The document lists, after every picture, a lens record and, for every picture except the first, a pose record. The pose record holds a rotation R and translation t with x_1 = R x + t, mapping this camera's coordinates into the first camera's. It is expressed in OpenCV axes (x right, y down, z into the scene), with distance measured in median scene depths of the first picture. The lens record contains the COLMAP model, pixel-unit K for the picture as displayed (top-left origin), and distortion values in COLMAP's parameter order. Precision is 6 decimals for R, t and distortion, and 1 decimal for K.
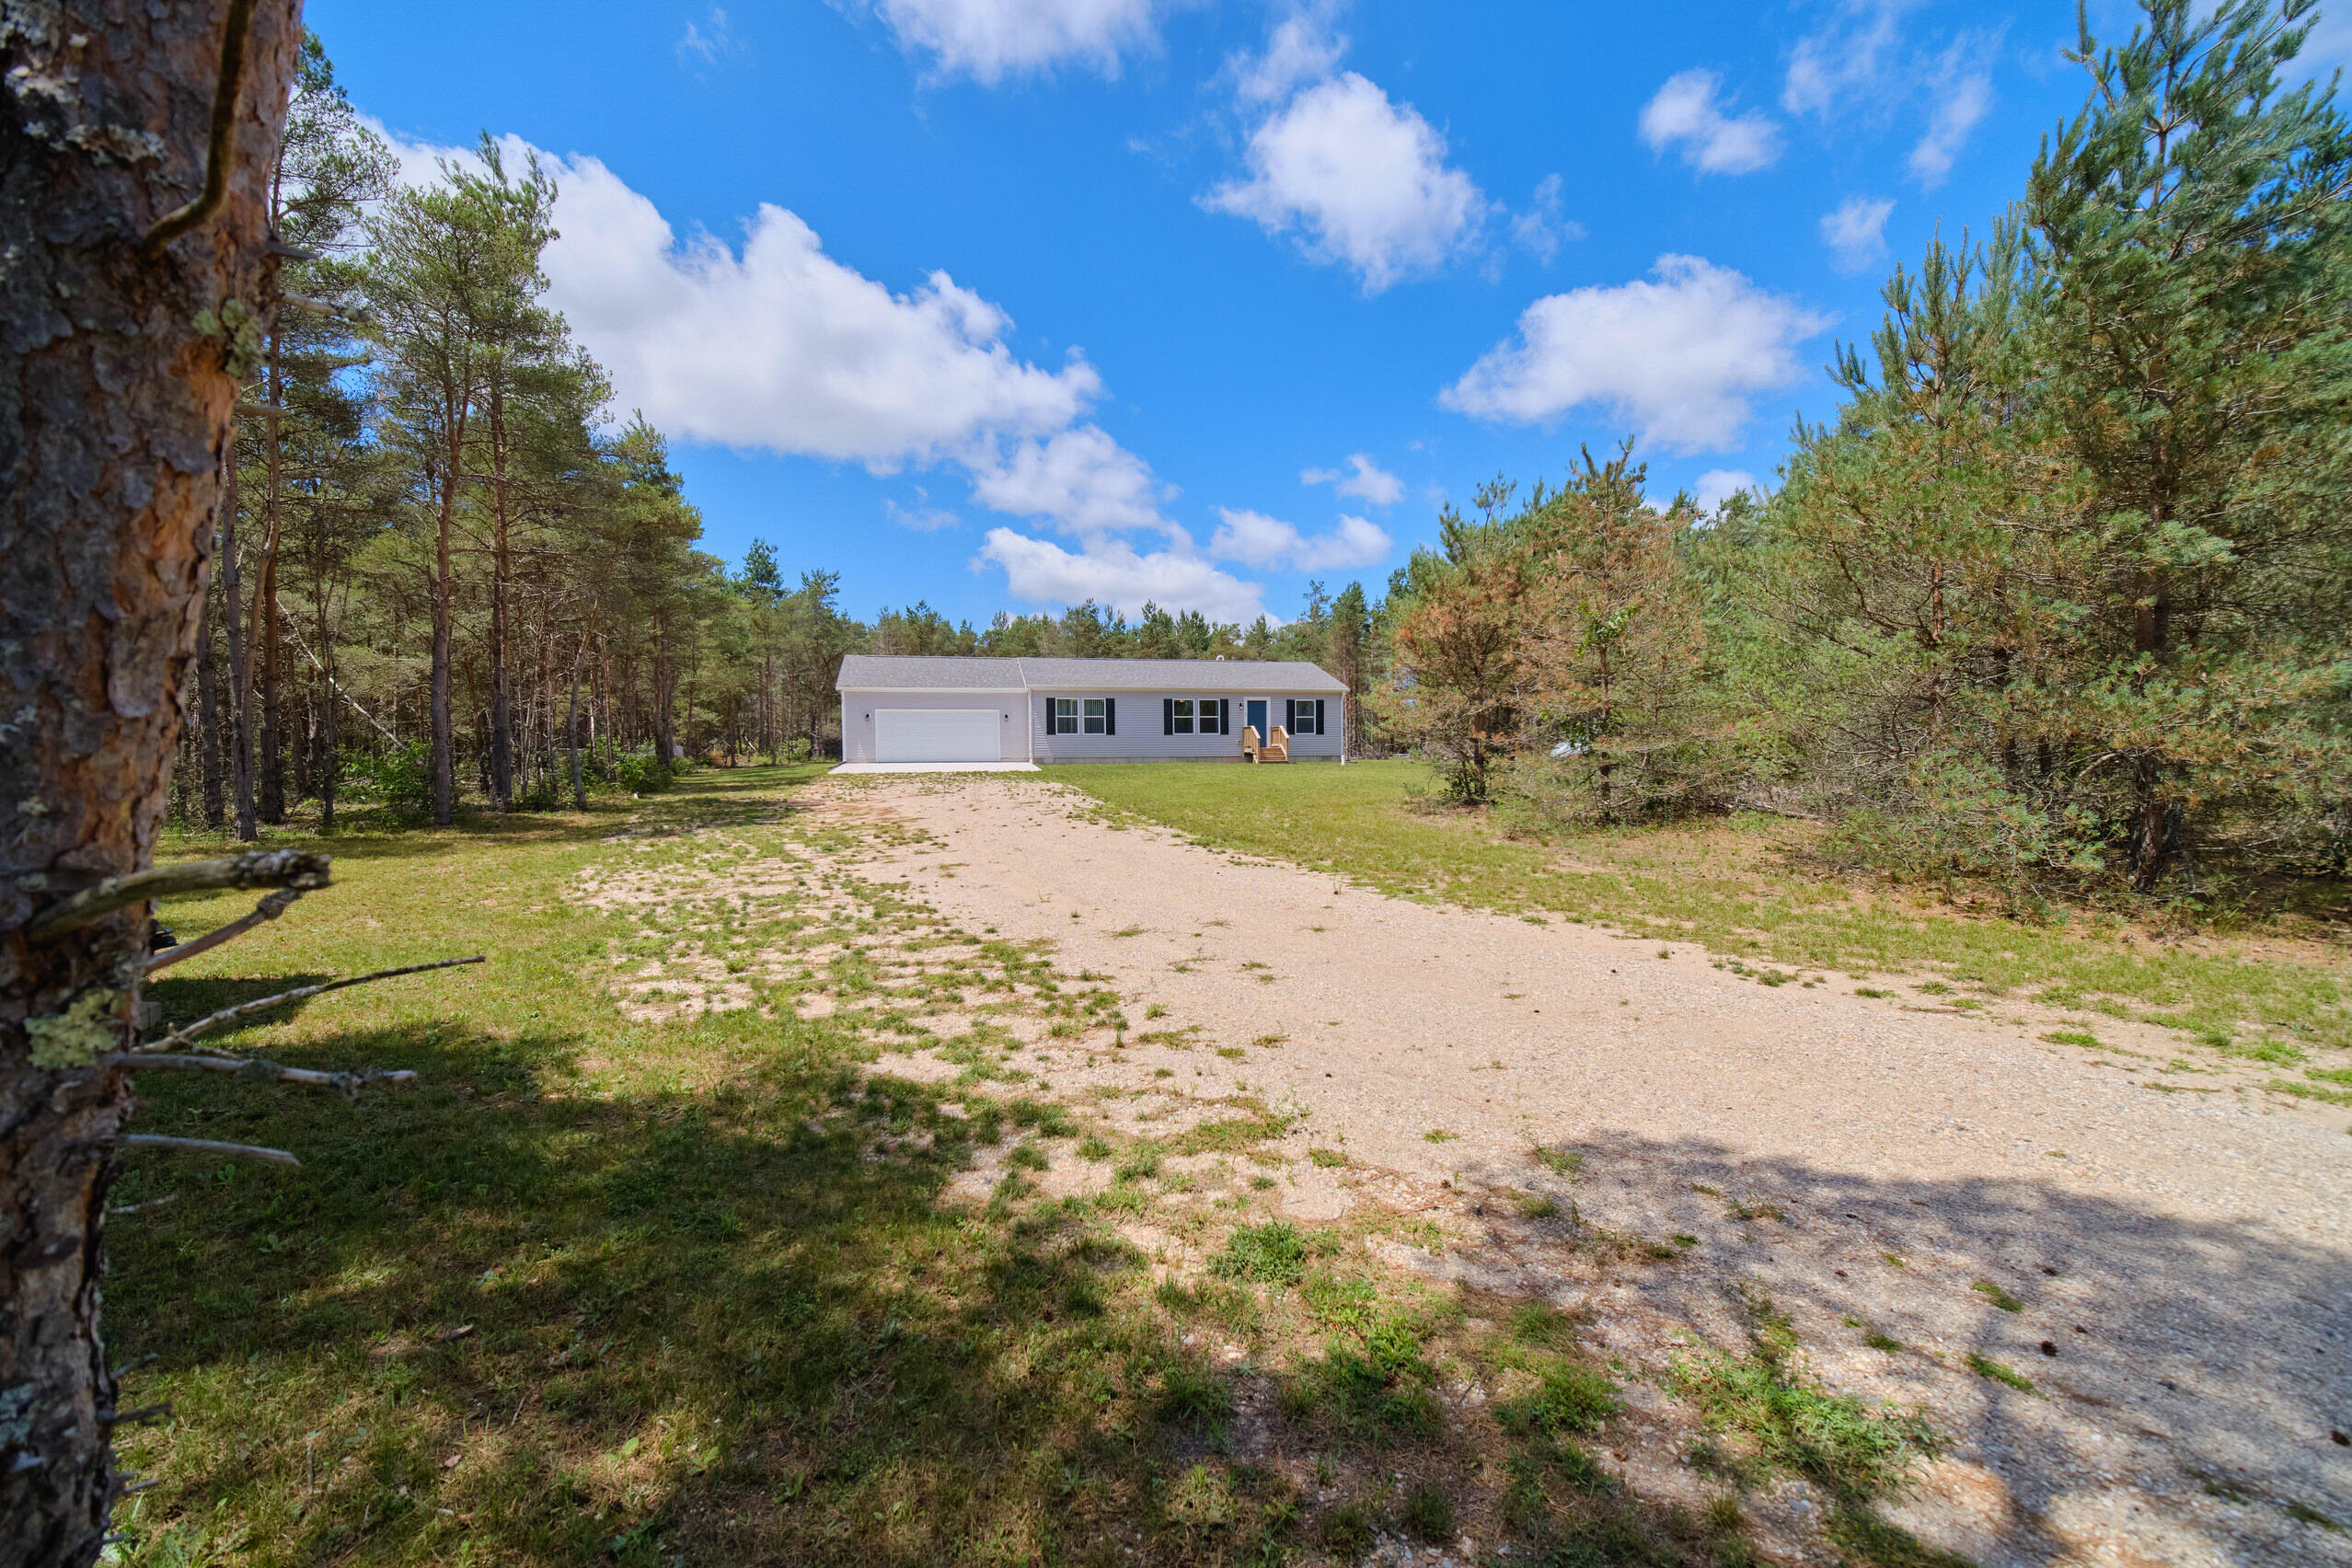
lens RADIAL K [[1038.9, 0, 1192.3], [0, 1038.9, 779.9], [0, 0, 1]] dist [-0.002293, 0.001241]
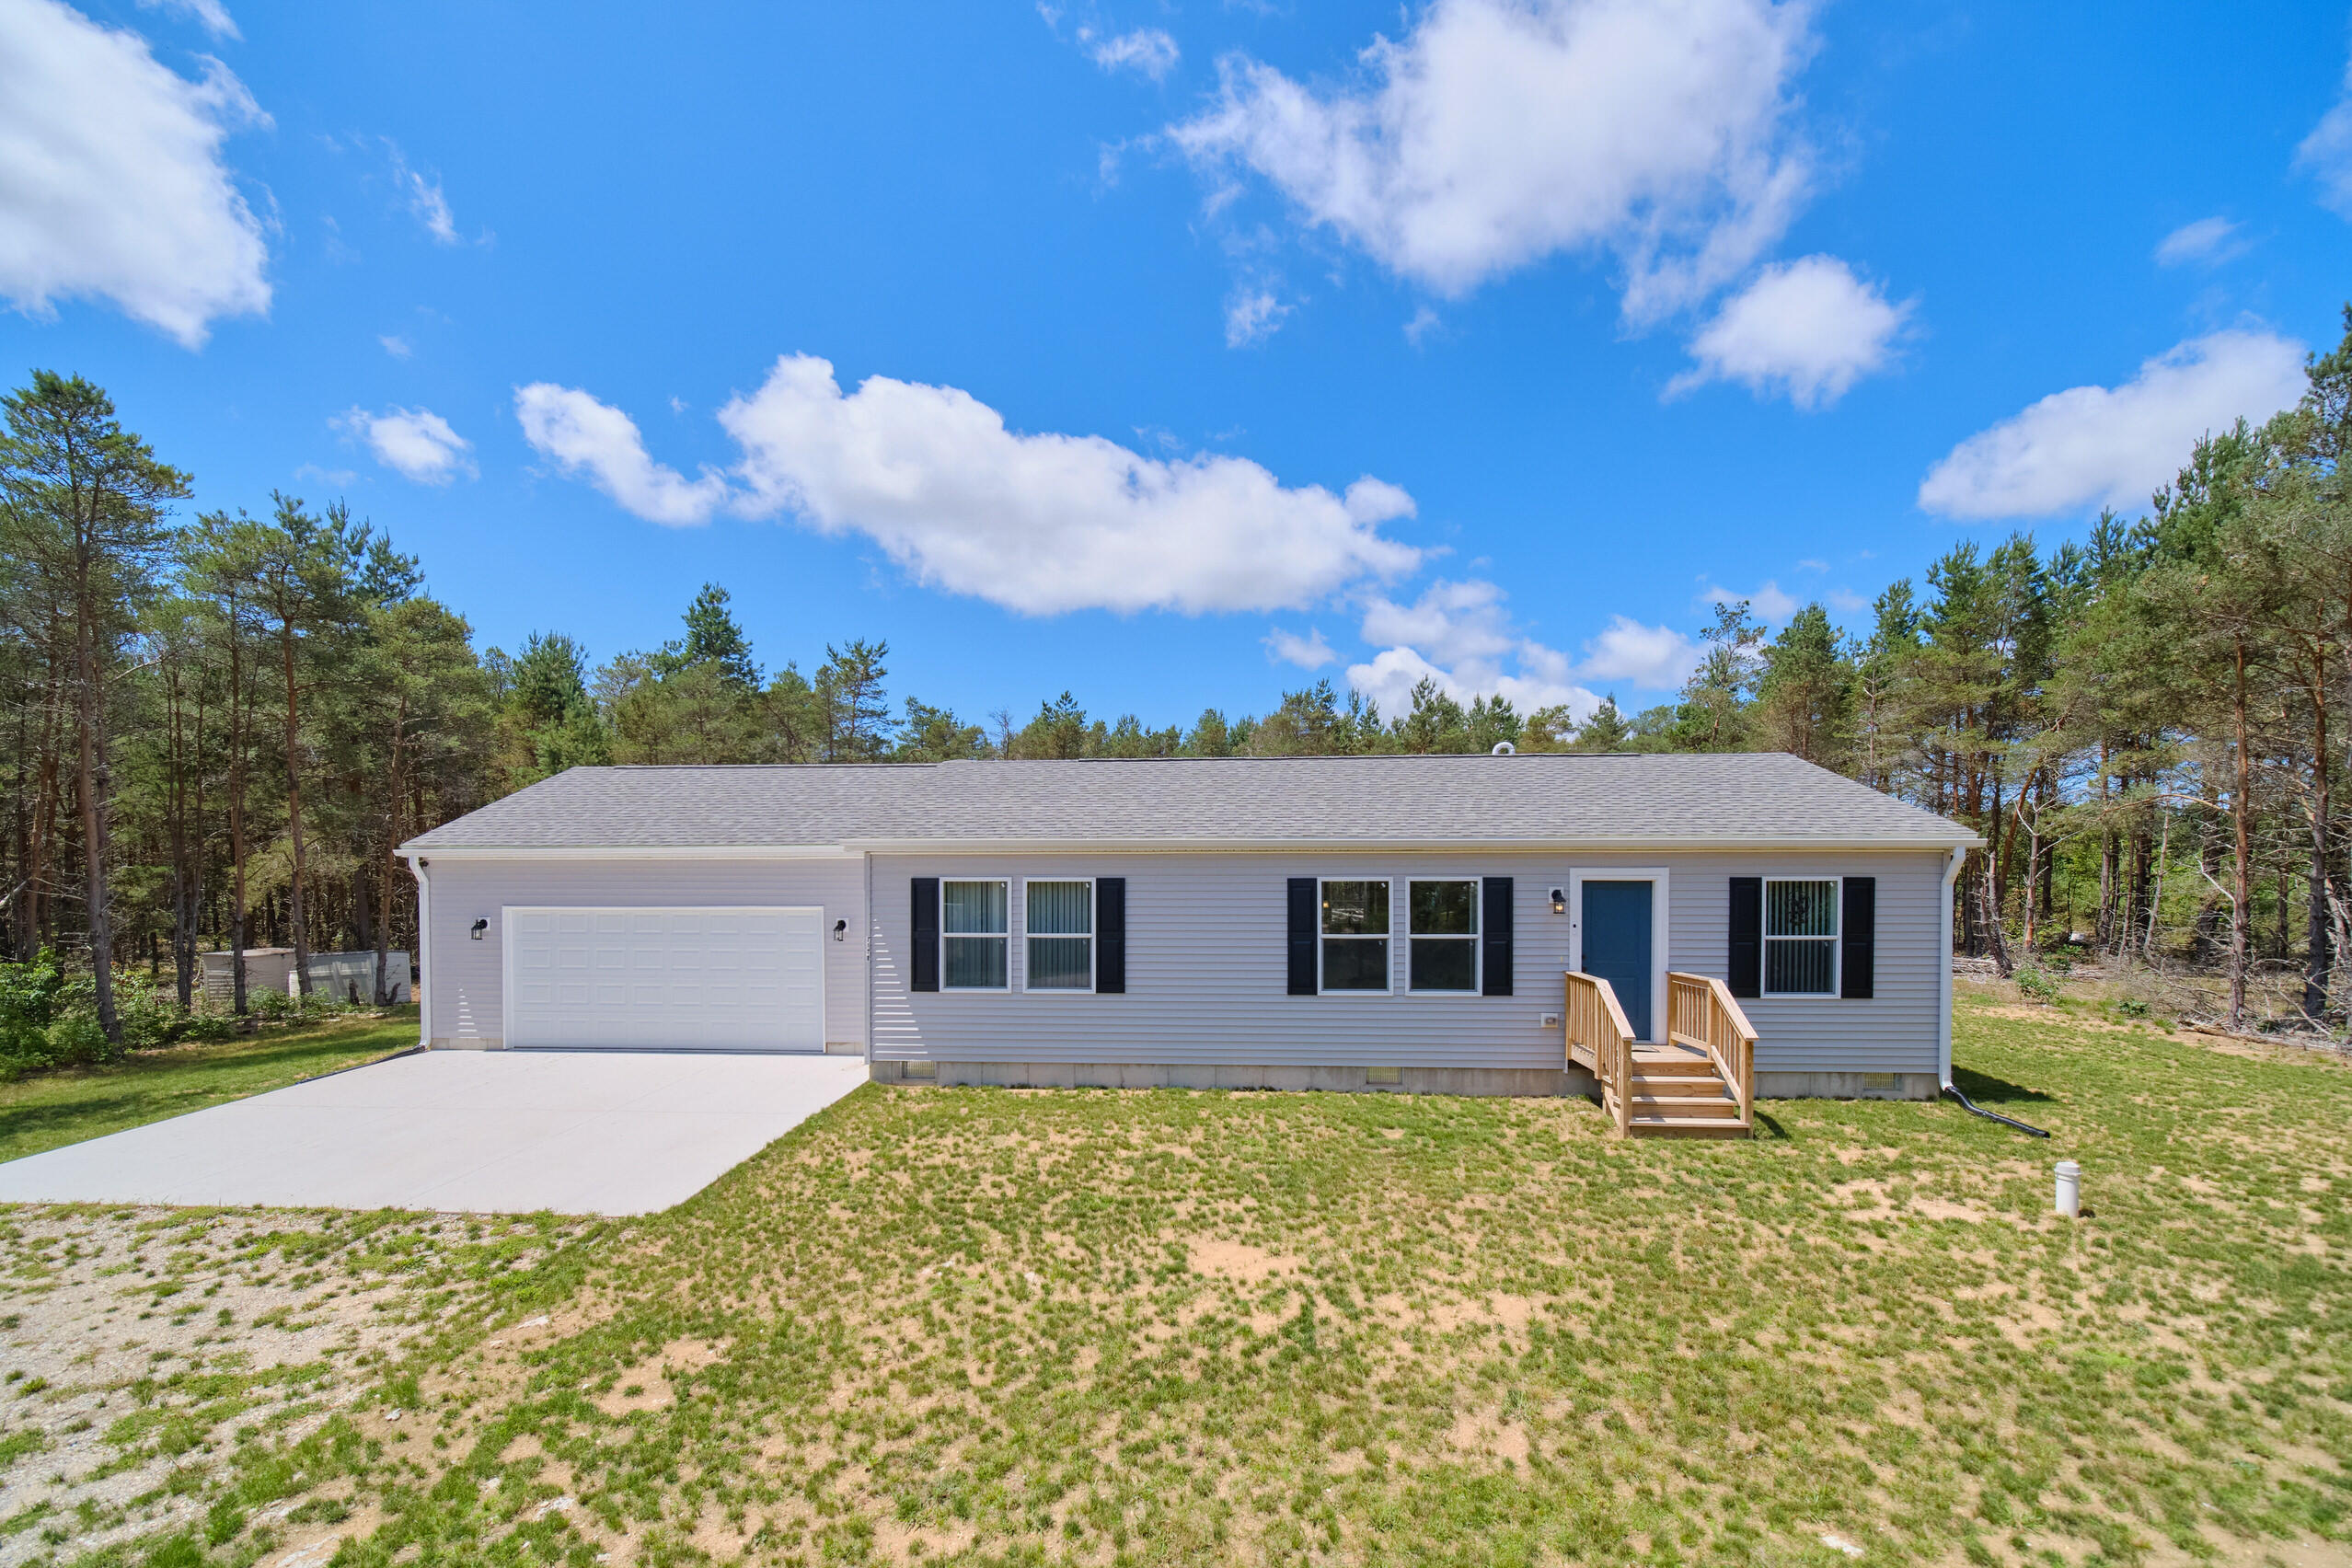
lens RADIAL K [[1038.9, 0, 1153.1], [0, 1038.9, 888.0], [0, 0, 1]] dist [-0.002293, 0.001241]
pose [[0.943596, 0.010764, -0.330924, 0.035383], [-0.014363, 0.999861, -0.008431, -0.069395], [0.330787, 0.012709, 0.943620, 0.674448]]
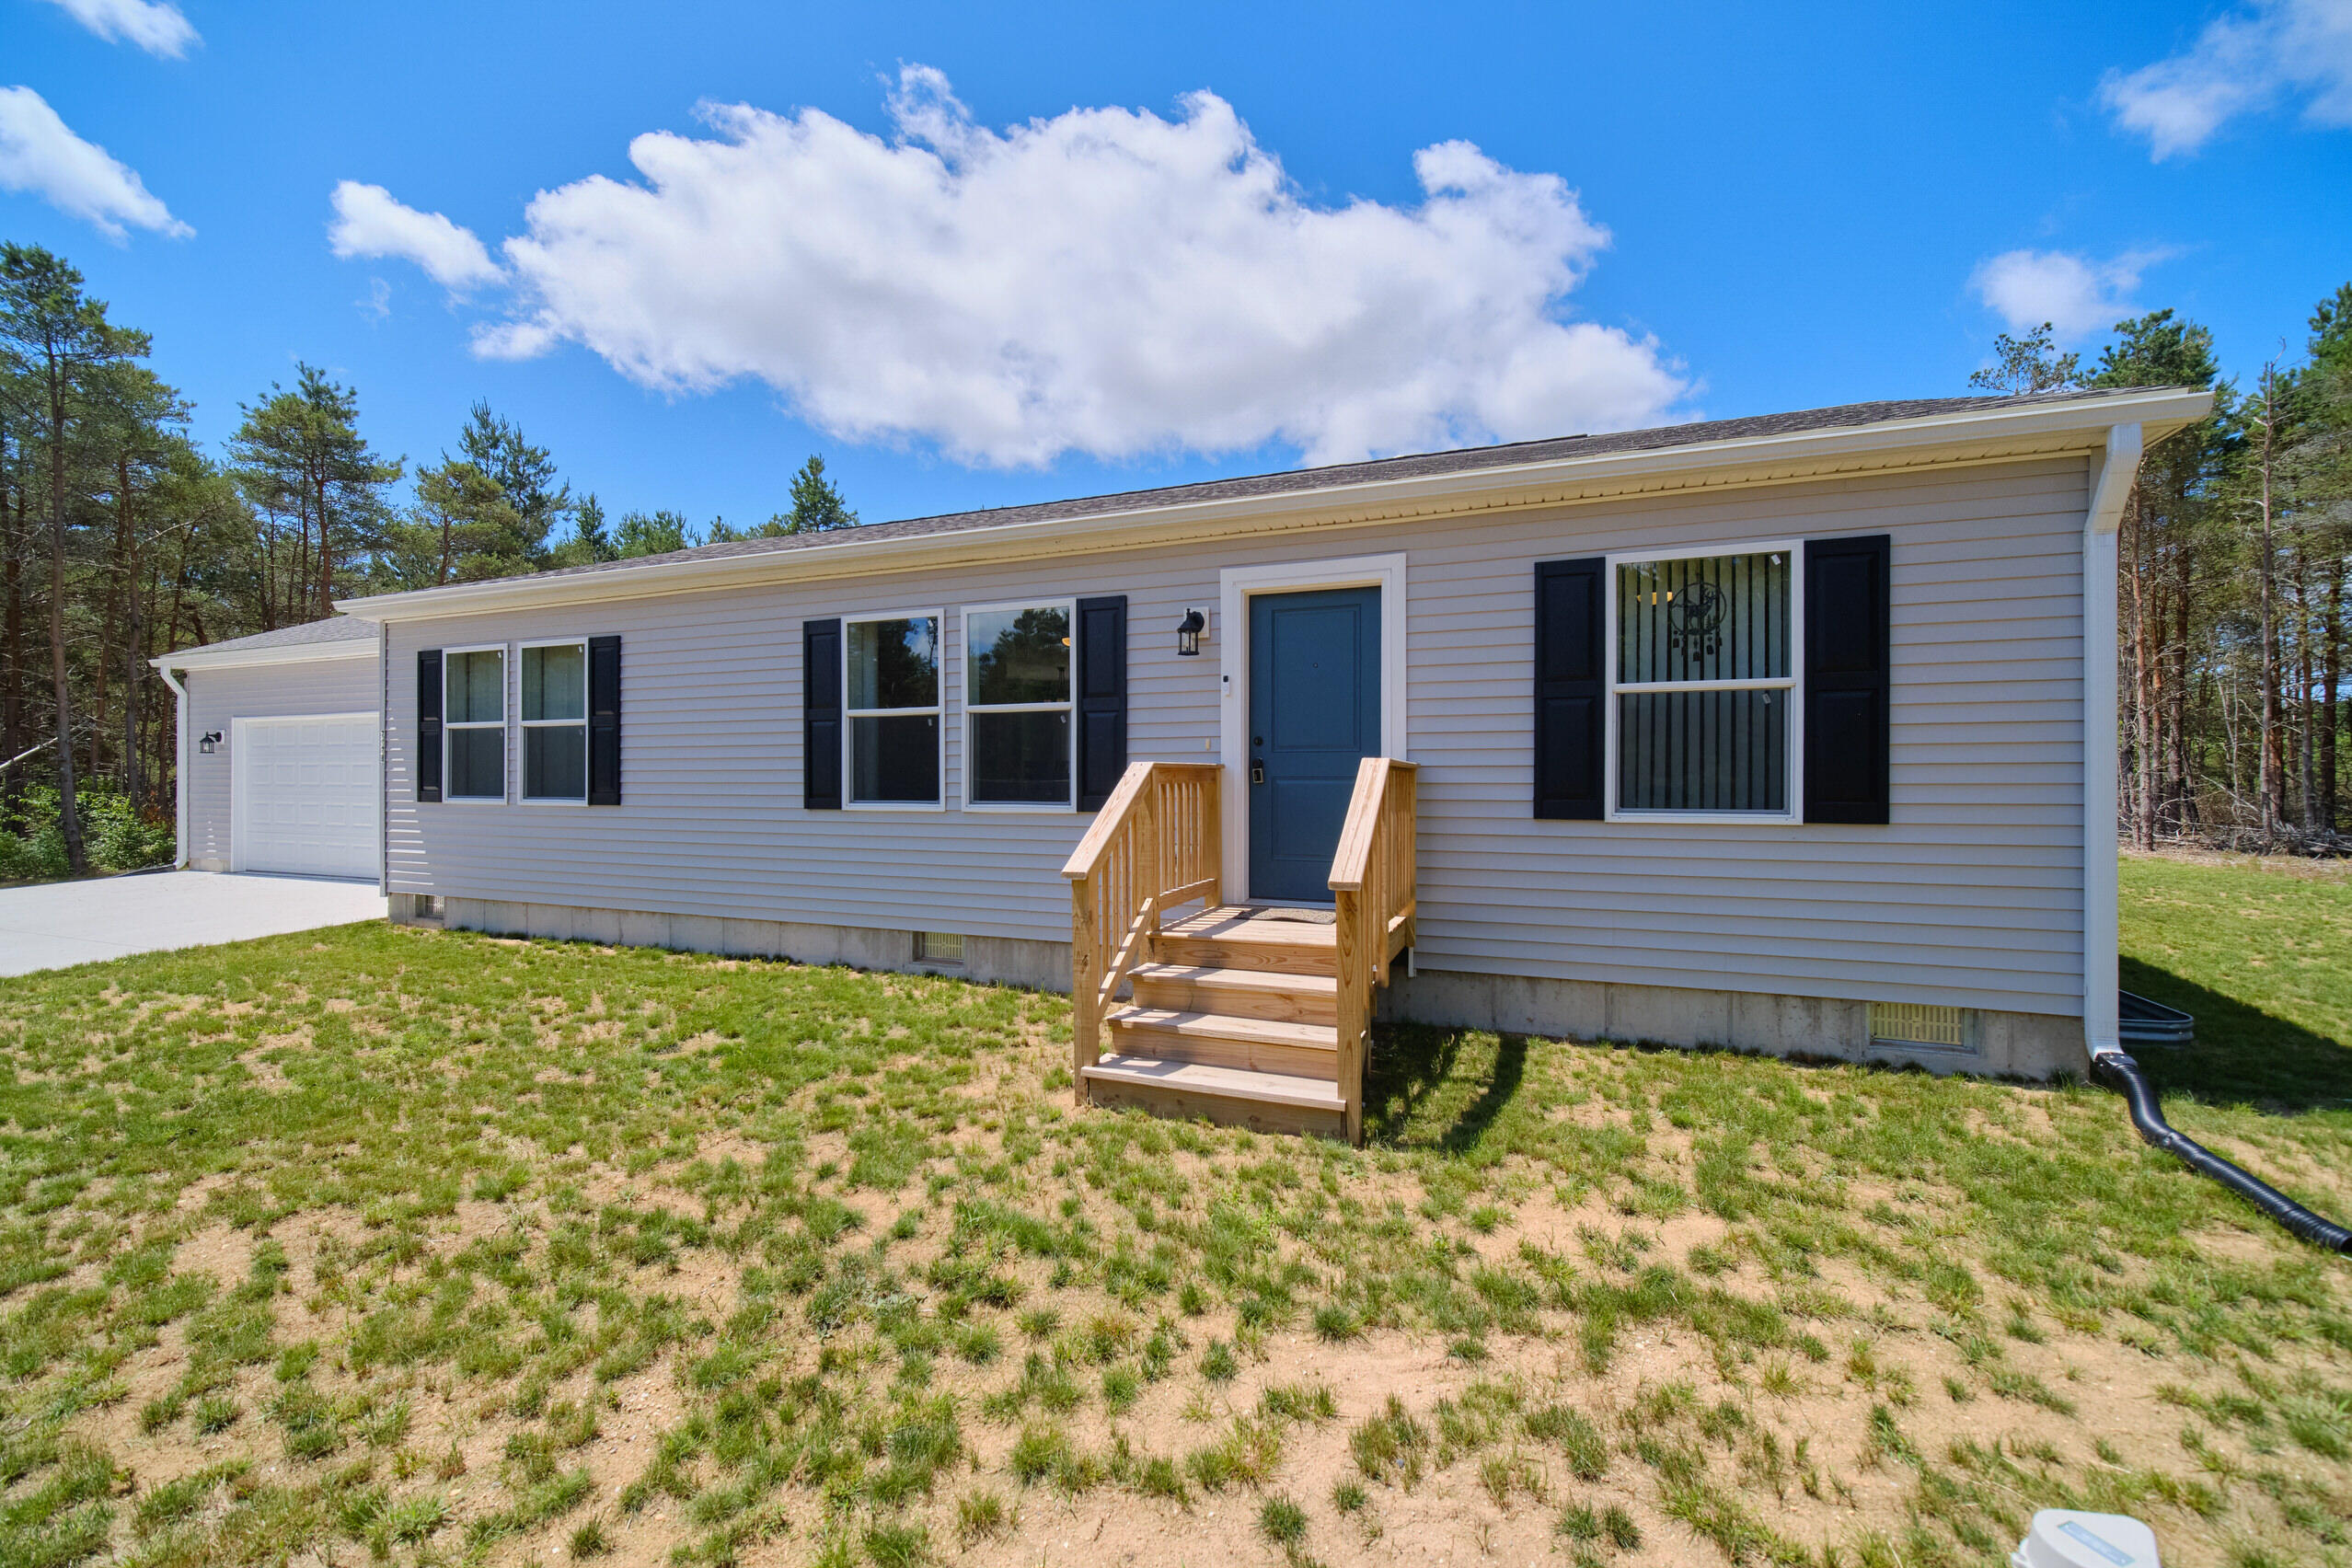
lens RADIAL K [[956.7, 0, 1189.7], [0, 956.7, 782.7], [0, 0, 1]] dist [-0.003607, -0.000160]
pose [[0.794291, 0.008797, -0.607474, 0.130733], [-0.023244, 0.999603, -0.015917, -0.045598], [0.607092, 0.026763, 0.794180, 0.874087]]
